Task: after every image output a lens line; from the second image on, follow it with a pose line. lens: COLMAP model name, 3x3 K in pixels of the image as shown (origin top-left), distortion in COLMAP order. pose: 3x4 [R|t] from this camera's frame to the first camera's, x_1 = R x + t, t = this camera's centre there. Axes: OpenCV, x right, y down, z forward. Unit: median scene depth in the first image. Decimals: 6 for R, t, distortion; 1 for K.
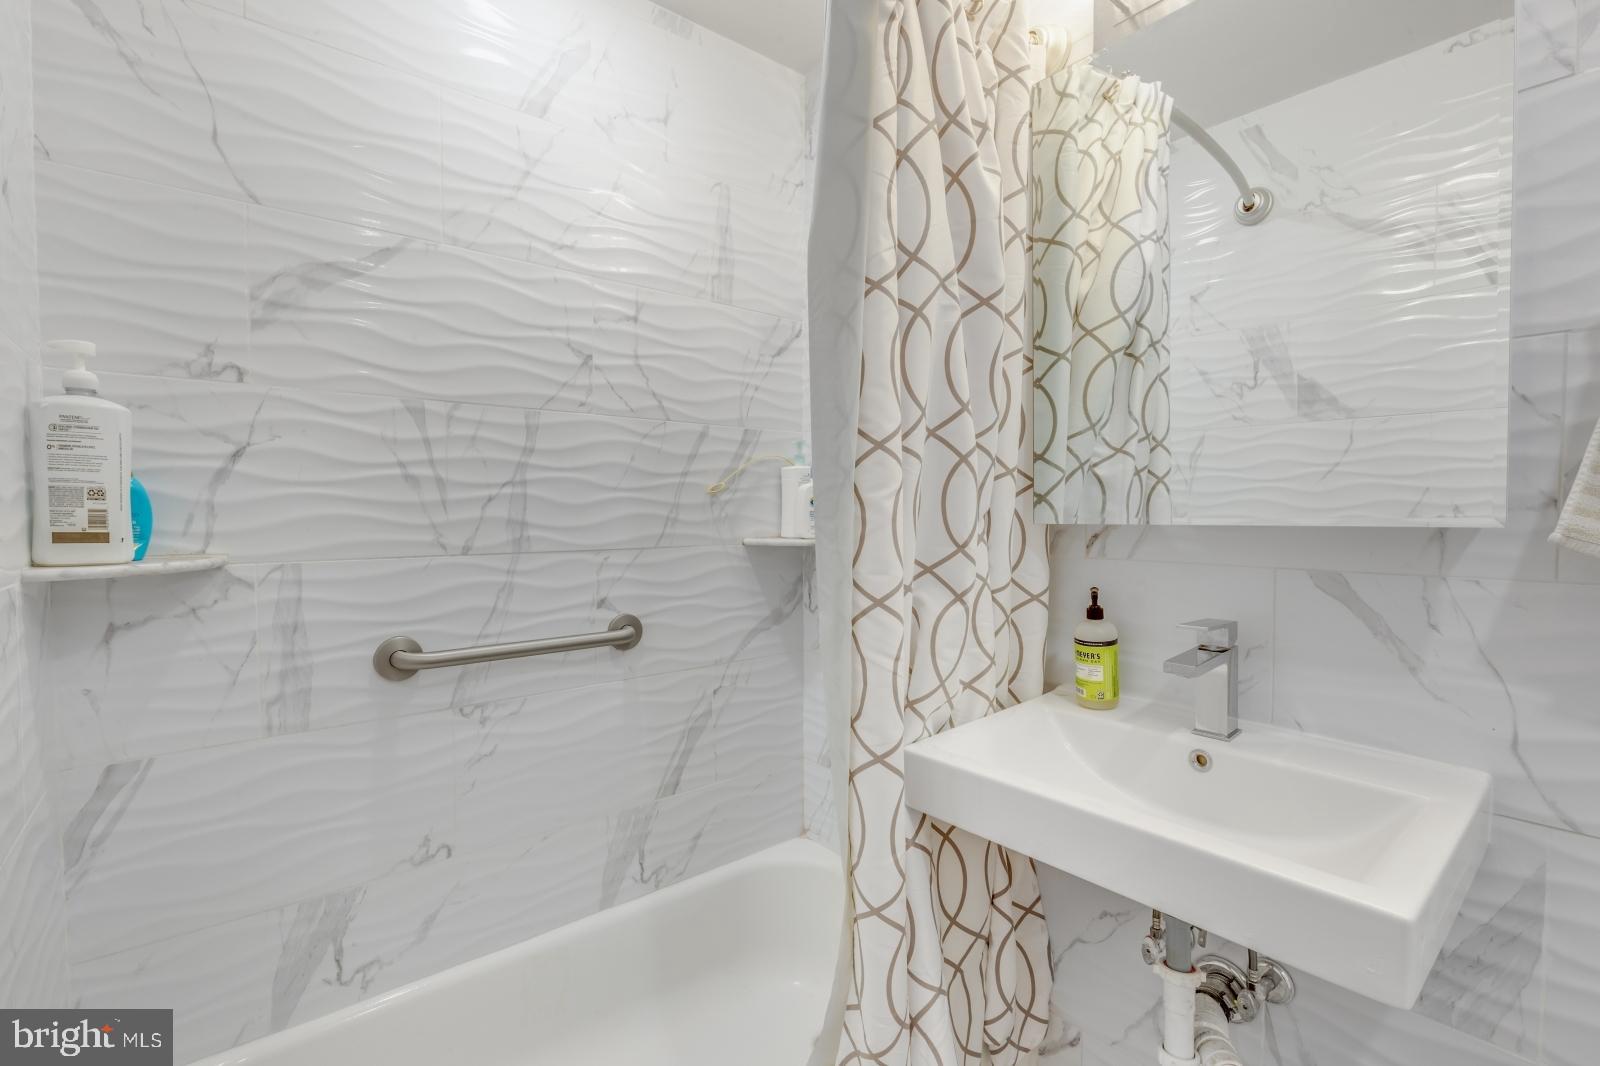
lens RADIAL K [[725.1, 0, 801.2], [0, 725.1, 536.5], [0, 0, 1]] dist [-0.000115, -0.000343]
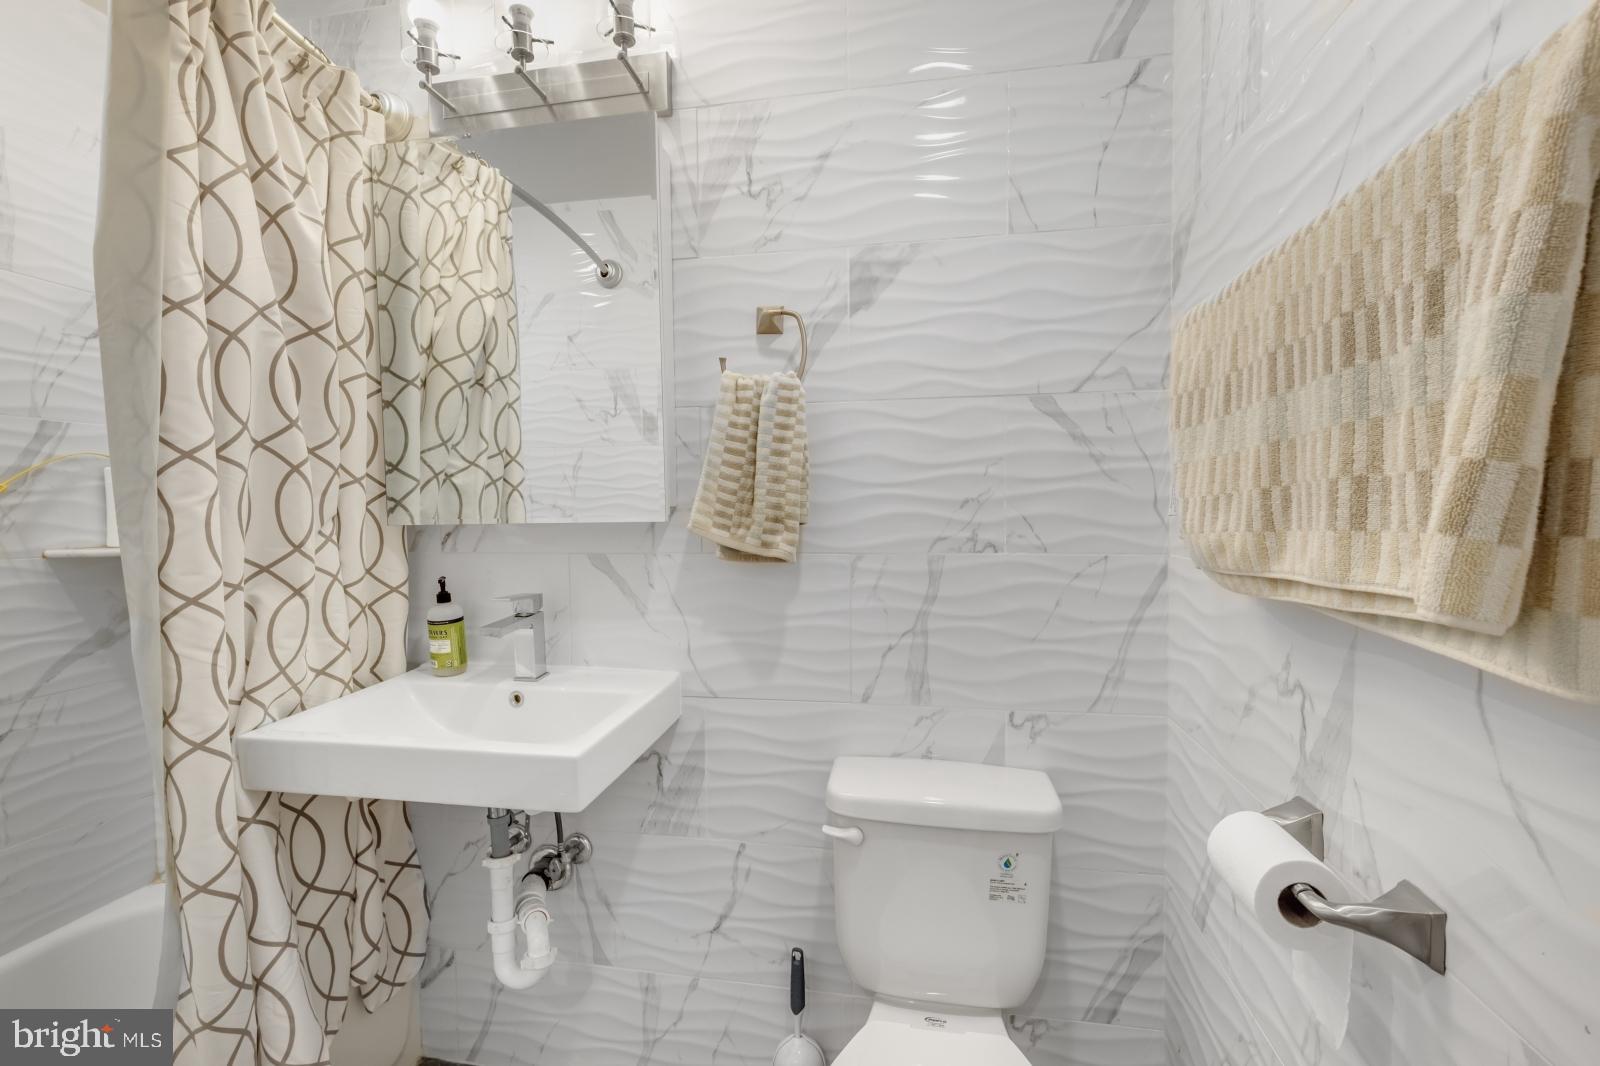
lens RADIAL K [[725.1, 0, 801.2], [0, 725.1, 536.5], [0, 0, 1]] dist [-0.000115, -0.000343]
pose [[0.769960, -0.029761, 0.637397, 0.097157], [0.031807, 0.999460, 0.008244, 0.012500], [-0.637298, 0.013926, 0.770491, -0.332465]]
